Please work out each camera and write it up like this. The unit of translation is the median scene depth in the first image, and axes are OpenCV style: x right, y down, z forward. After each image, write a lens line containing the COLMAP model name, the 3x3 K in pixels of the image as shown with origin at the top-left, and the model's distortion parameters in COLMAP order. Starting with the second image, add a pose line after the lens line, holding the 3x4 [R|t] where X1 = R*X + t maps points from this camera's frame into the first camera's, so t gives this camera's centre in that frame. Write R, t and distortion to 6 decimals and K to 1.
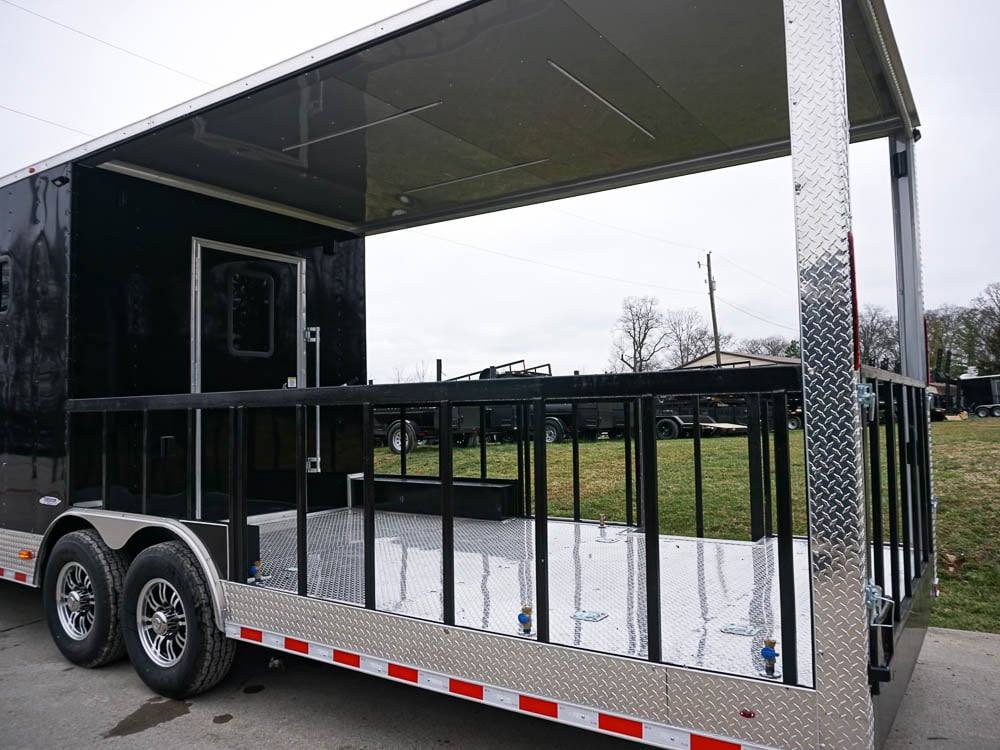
lens RADIAL K [[759.9, 0, 507.7], [0, 759.9, 369.9], [0, 0, 1]] dist [-0.028823, 0.004328]
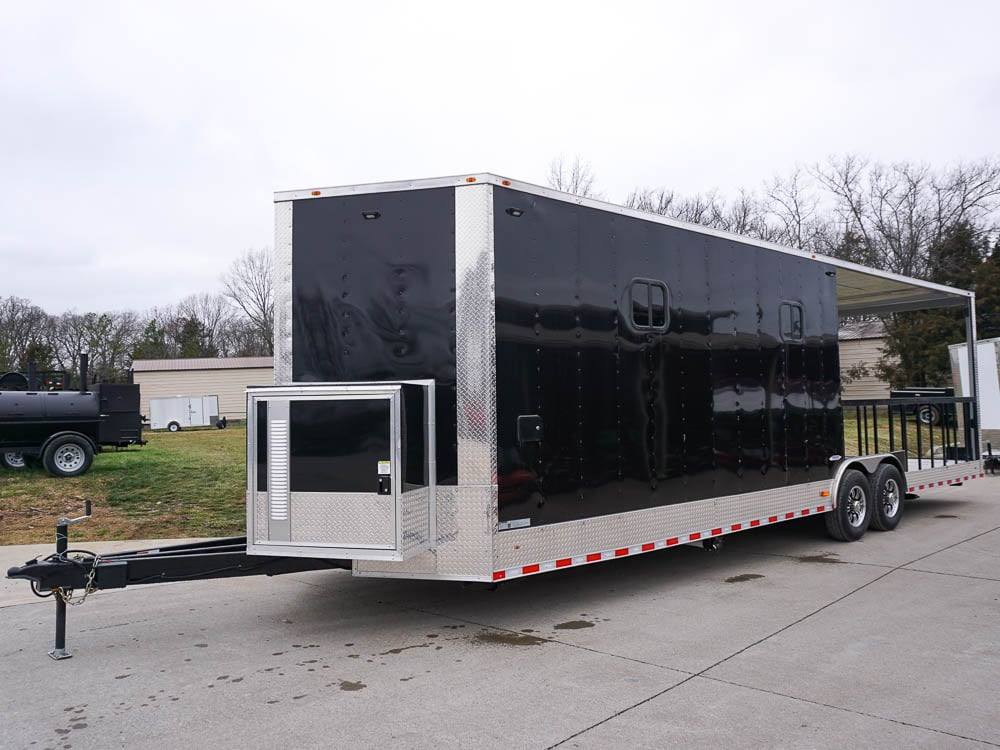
lens RADIAL K [[759.9, 0, 507.7], [0, 759.9, 369.9], [0, 0, 1]] dist [-0.028823, 0.004328]
pose [[0.262652, 0.057596, 0.963170, -1.906644], [-0.039625, 0.998019, -0.048874, 0.066129], [-0.964077, -0.025329, 0.264413, 0.971516]]
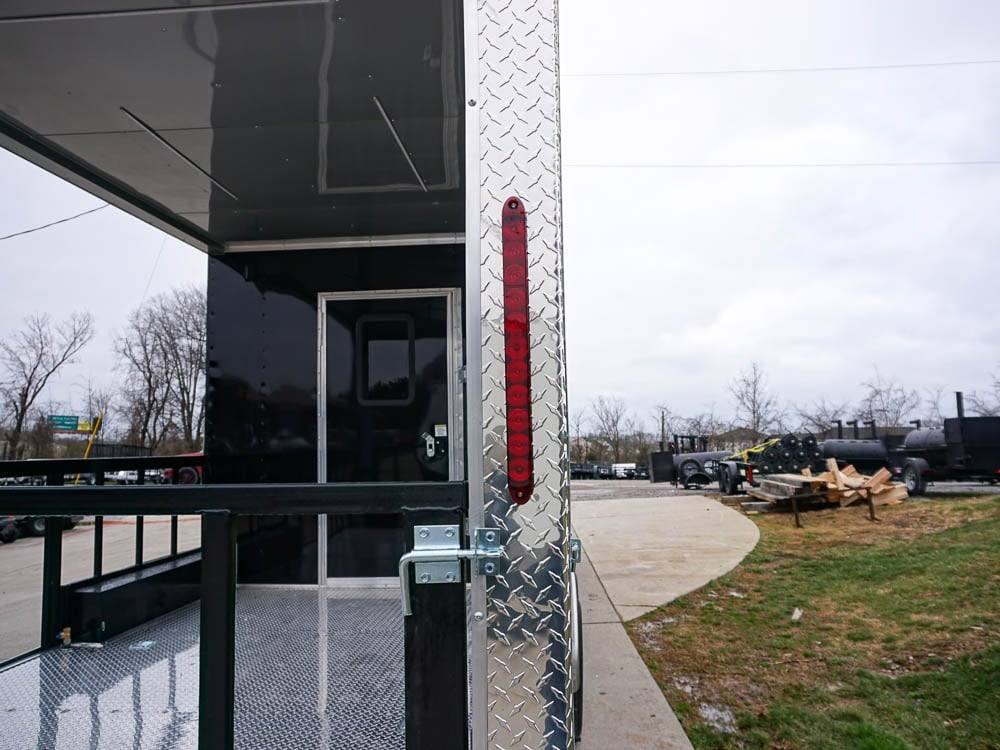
lens RADIAL K [[793.8, 0, 500.0], [0, 793.8, 375.0], [0, 0, 1]] dist [-0.041502, 0.045918]
pose [[0.505145, -0.065124, -0.860574, 0.542224], [0.059691, 0.997397, -0.040441, -0.006974], [0.860968, -0.030940, 0.507718, 0.583344]]
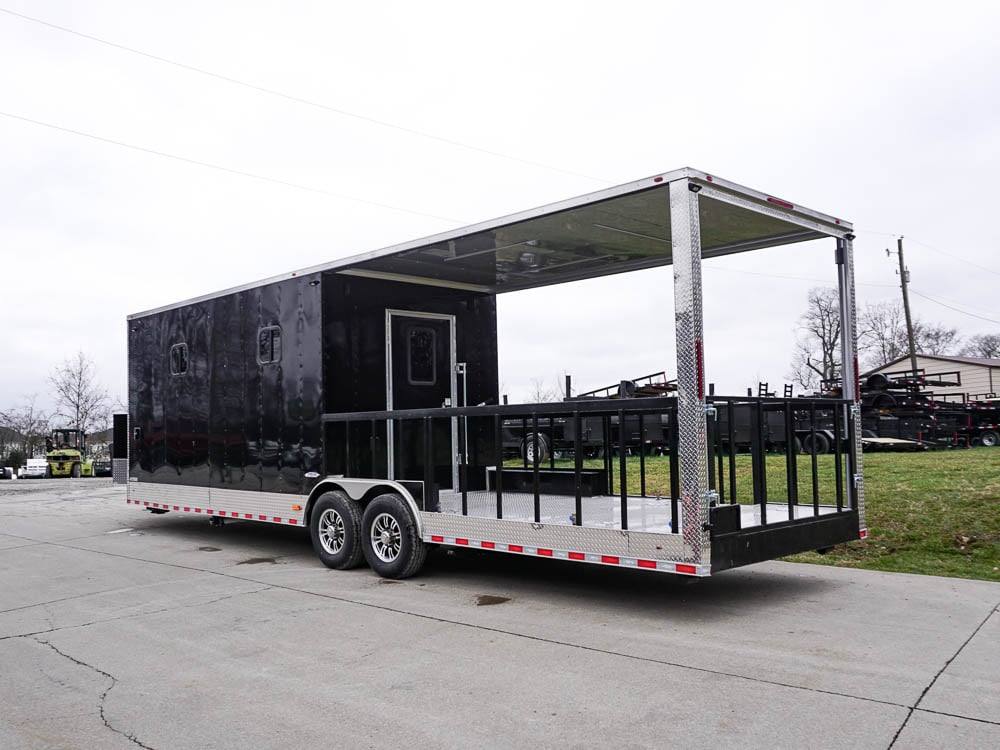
lens RADIAL K [[902.2, 0, 449.9], [0, 902.2, 379.6], [0, 0, 1]] dist [-0.015426, -0.085823]
pose [[0.970345, -0.013955, -0.241323, 0.135617], [0.014077, 0.999900, -0.001220, -0.023737], [0.241316, -0.002213, 0.970444, -0.669315]]
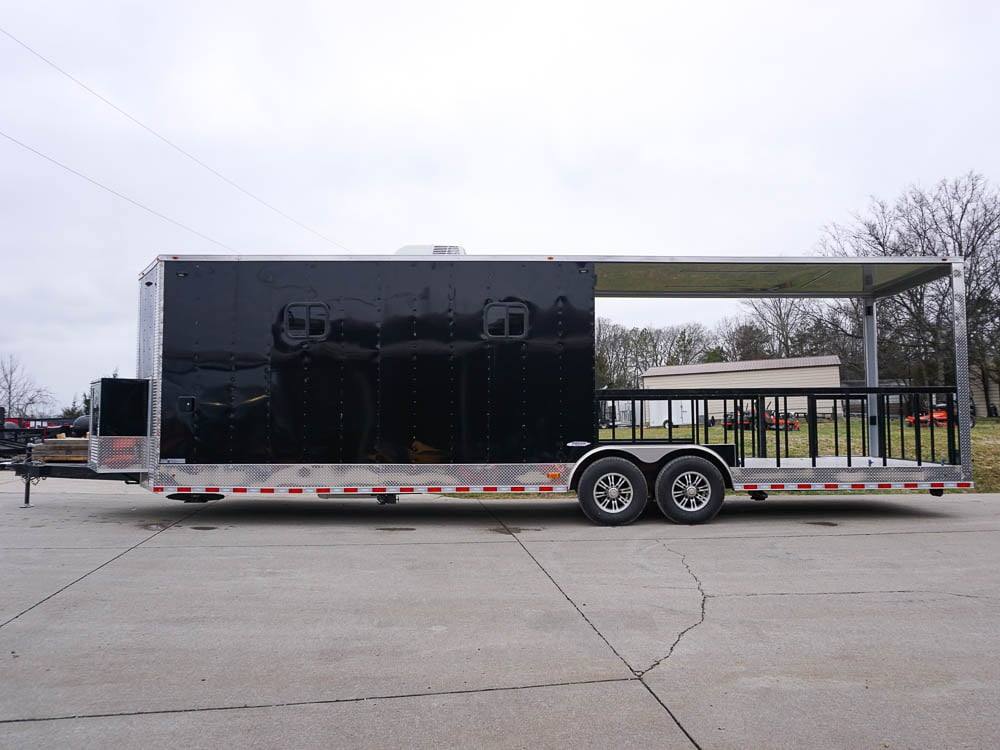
lens RADIAL K [[736.9, 0, 530.4], [0, 736.9, 372.7], [0, 0, 1]] dist [-0.029940, 0.003531]
pose [[0.813151, 0.045223, 0.580293, -1.343939], [-0.040477, 0.998957, -0.021130, 0.032638], [-0.580643, -0.006306, 0.814134, -0.306155]]
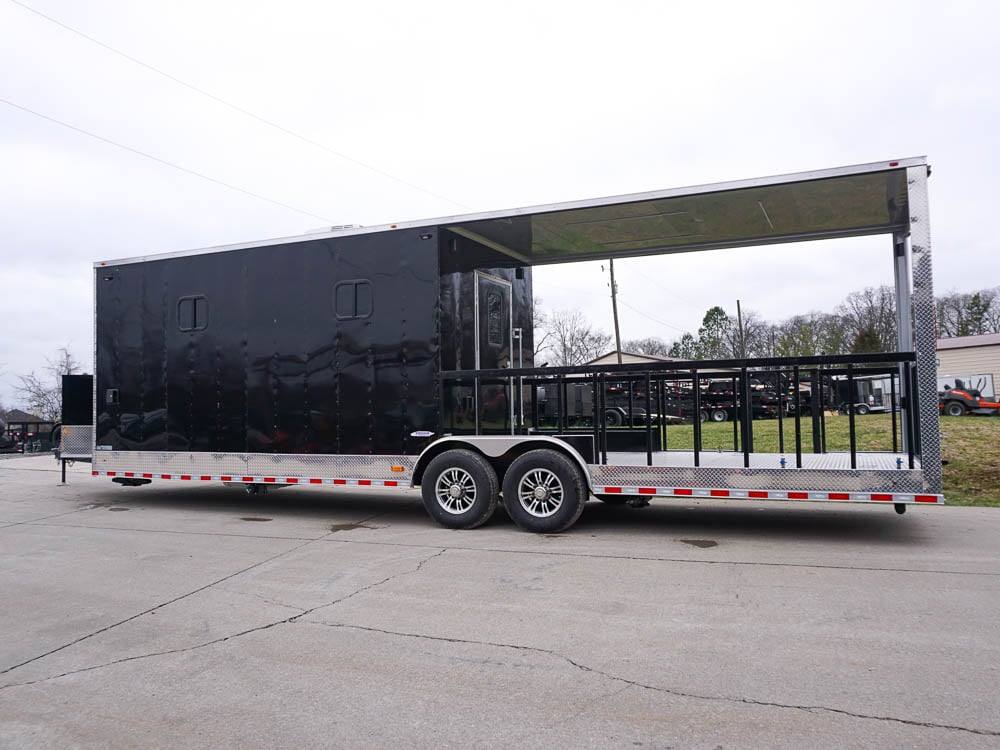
lens RADIAL K [[802.1, 0, 500.0], [0, 802.1, 375.0], [0, 0, 1]] dist [-0.036298, -0.002252]
pose [[0.986100, 0.009596, 0.165874, -0.558138], [-0.010713, 0.999926, 0.005839, 0.026836], [-0.165806, -0.007535, 0.986130, -0.560253]]
